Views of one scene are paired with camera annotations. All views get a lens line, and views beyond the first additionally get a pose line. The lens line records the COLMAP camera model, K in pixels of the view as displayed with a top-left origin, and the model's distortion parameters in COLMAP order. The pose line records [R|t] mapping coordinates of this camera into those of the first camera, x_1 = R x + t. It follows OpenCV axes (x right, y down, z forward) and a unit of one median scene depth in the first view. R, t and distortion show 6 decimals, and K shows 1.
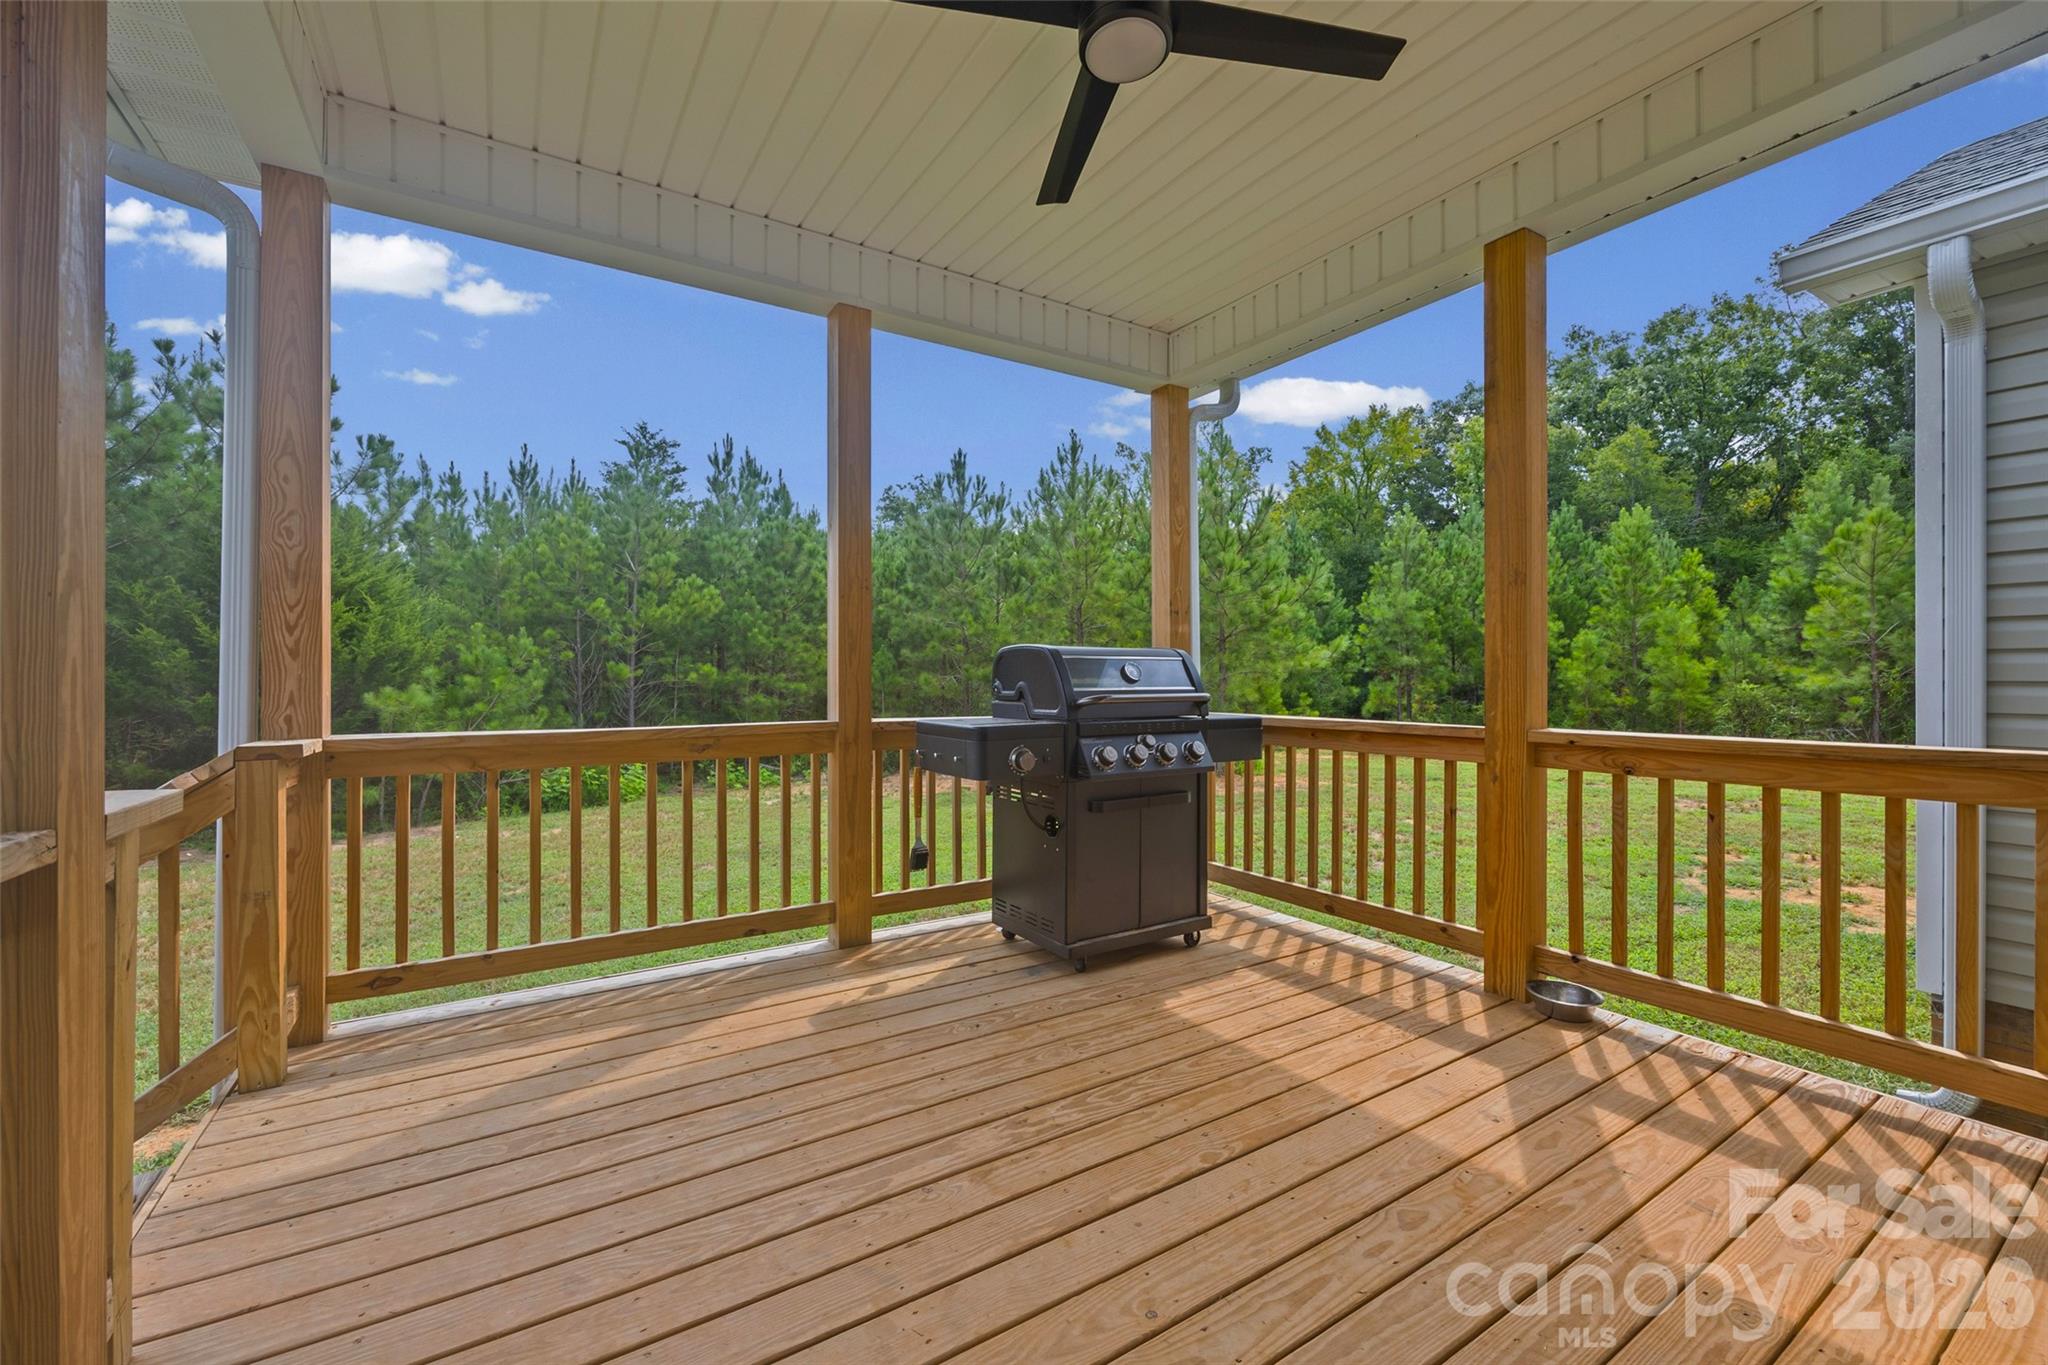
lens RADIAL K [[862.4, 0, 1008.6], [0, 862.4, 669.8], [0, 0, 1]] dist [0.003113, 0.000200]
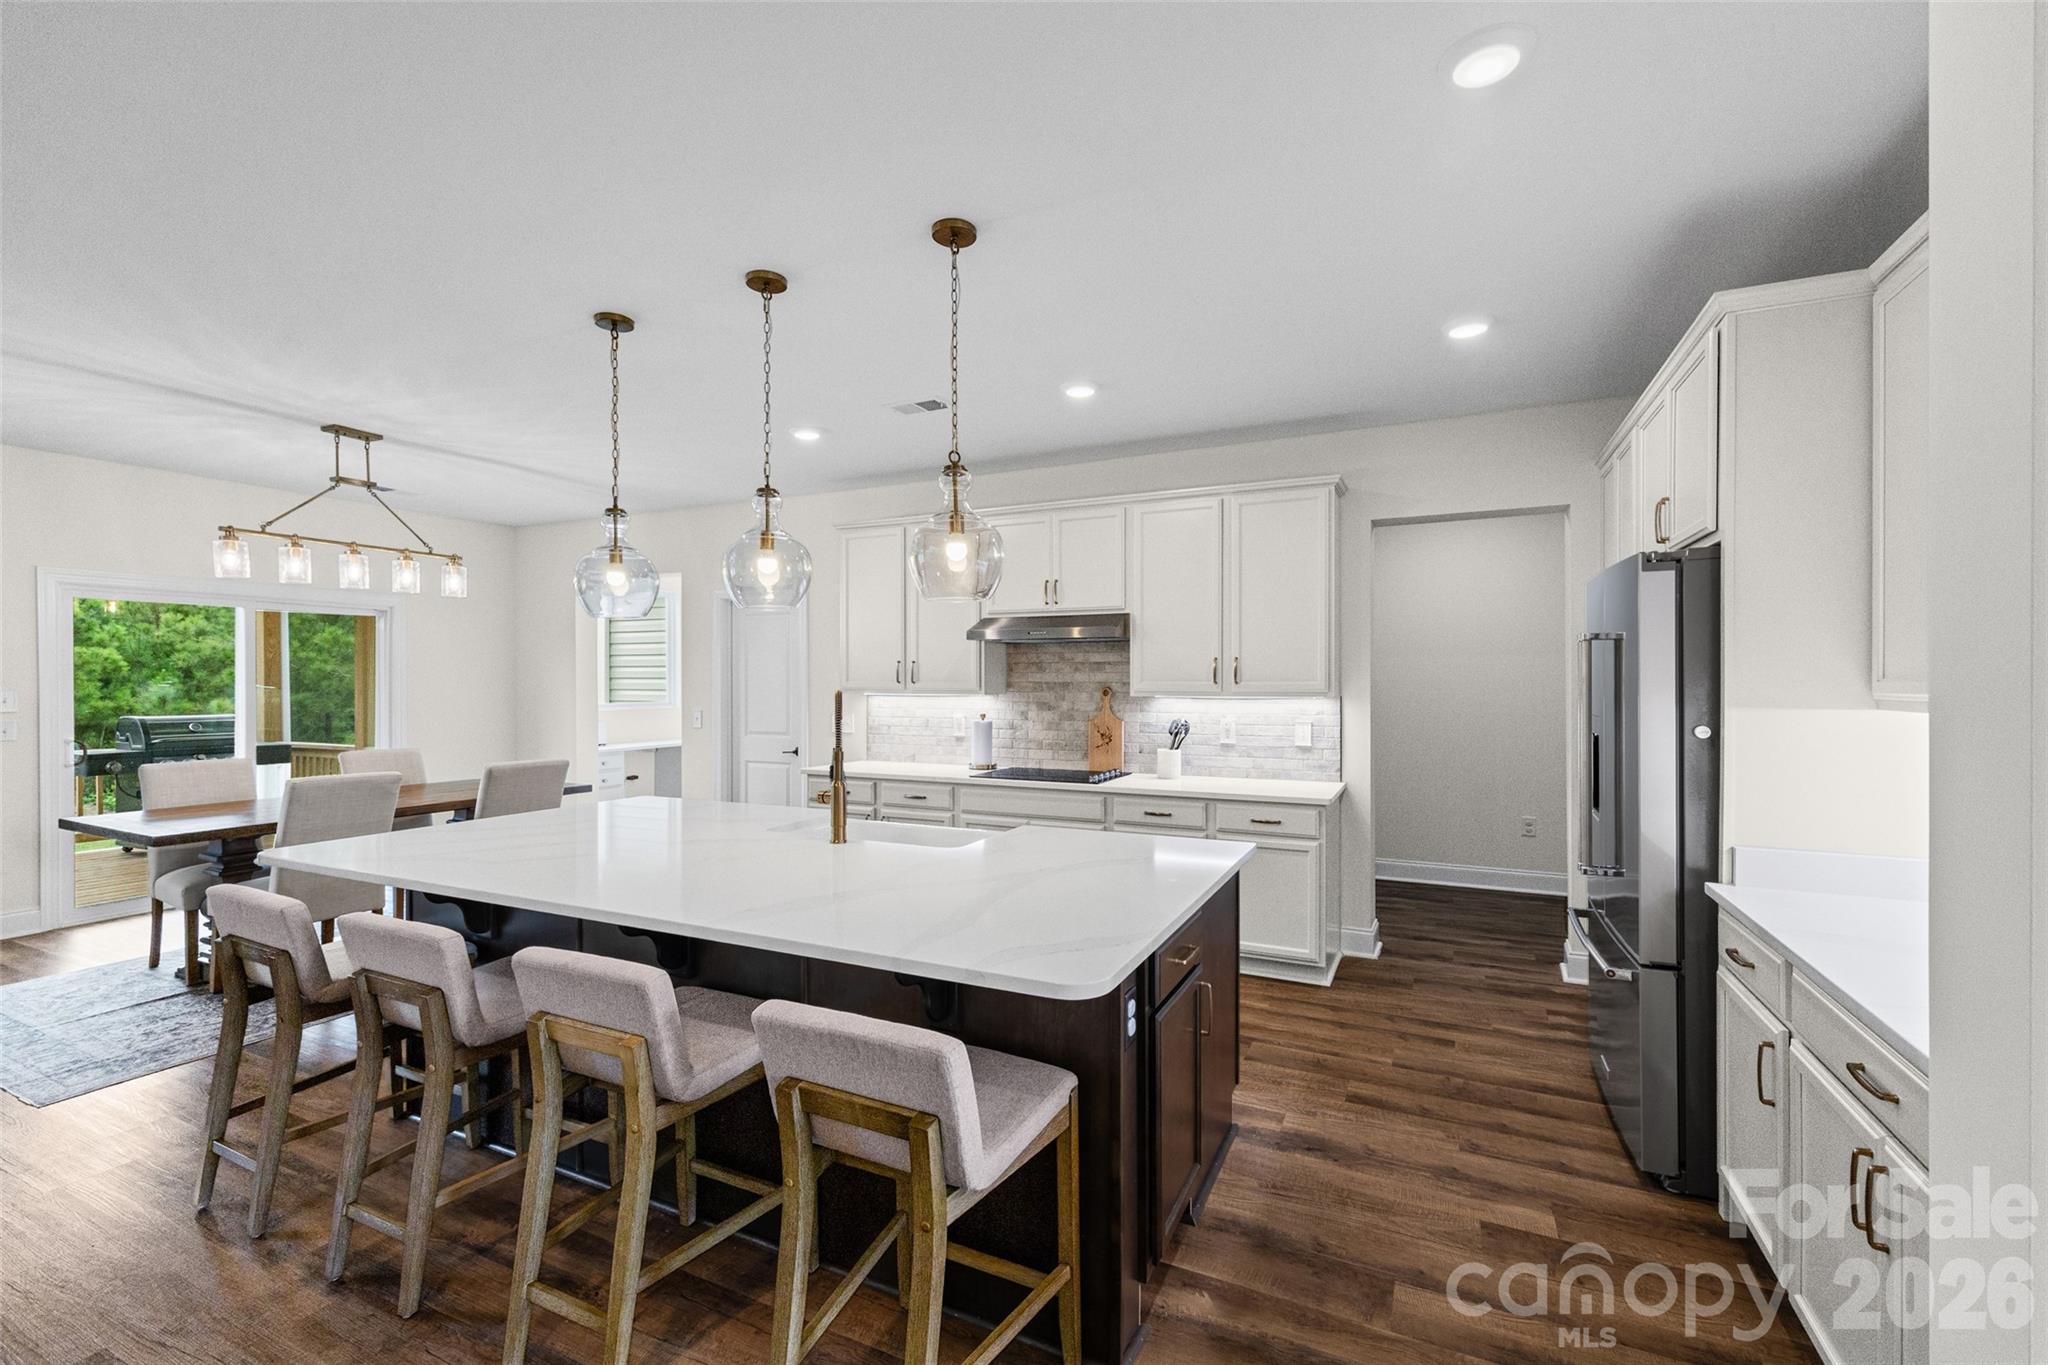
lens RADIAL K [[862.4, 0, 1027.9], [0, 862.4, 689.1], [0, 0, 1]] dist [0.003113, 0.000200]
pose [[0.828170, -0.003458, 0.560467, 0.185547], [-0.003950, 0.999920, 0.012006, -0.037054], [-0.560464, -0.012157, 0.828090, -0.579173]]
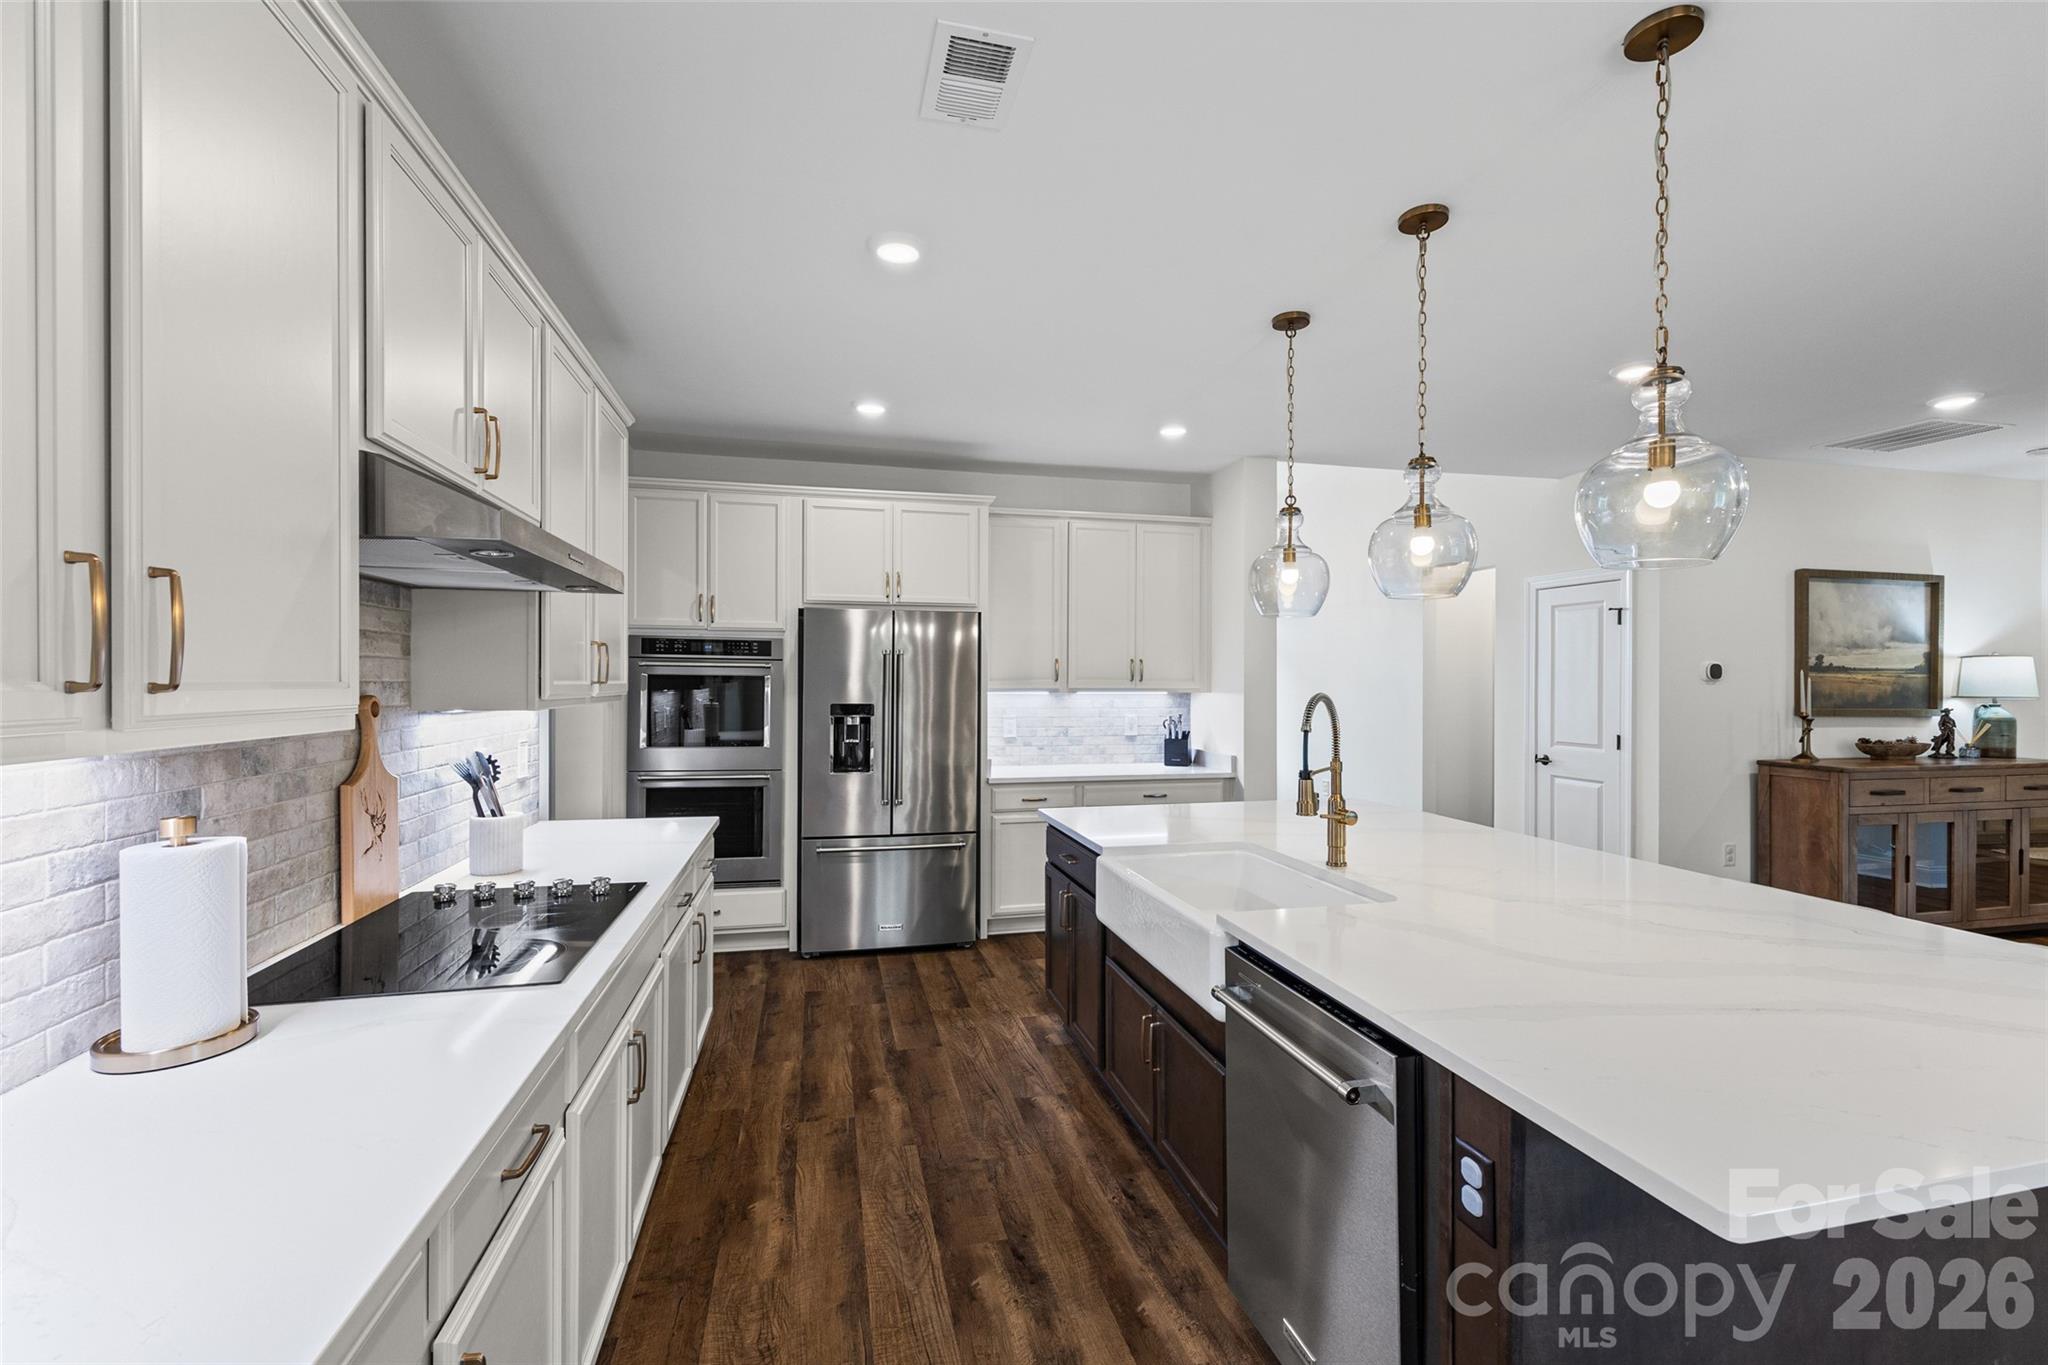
lens RADIAL K [[862.4, 0, 1019.7], [0, 862.4, 679.2], [0, 0, 1]] dist [0.003113, 0.000200]
pose [[-0.953338, 0.000496, 0.301906, 0.281744], [-0.001137, 0.999986, -0.005234, -0.035375], [-0.301904, -0.005334, -0.953323, -0.147929]]
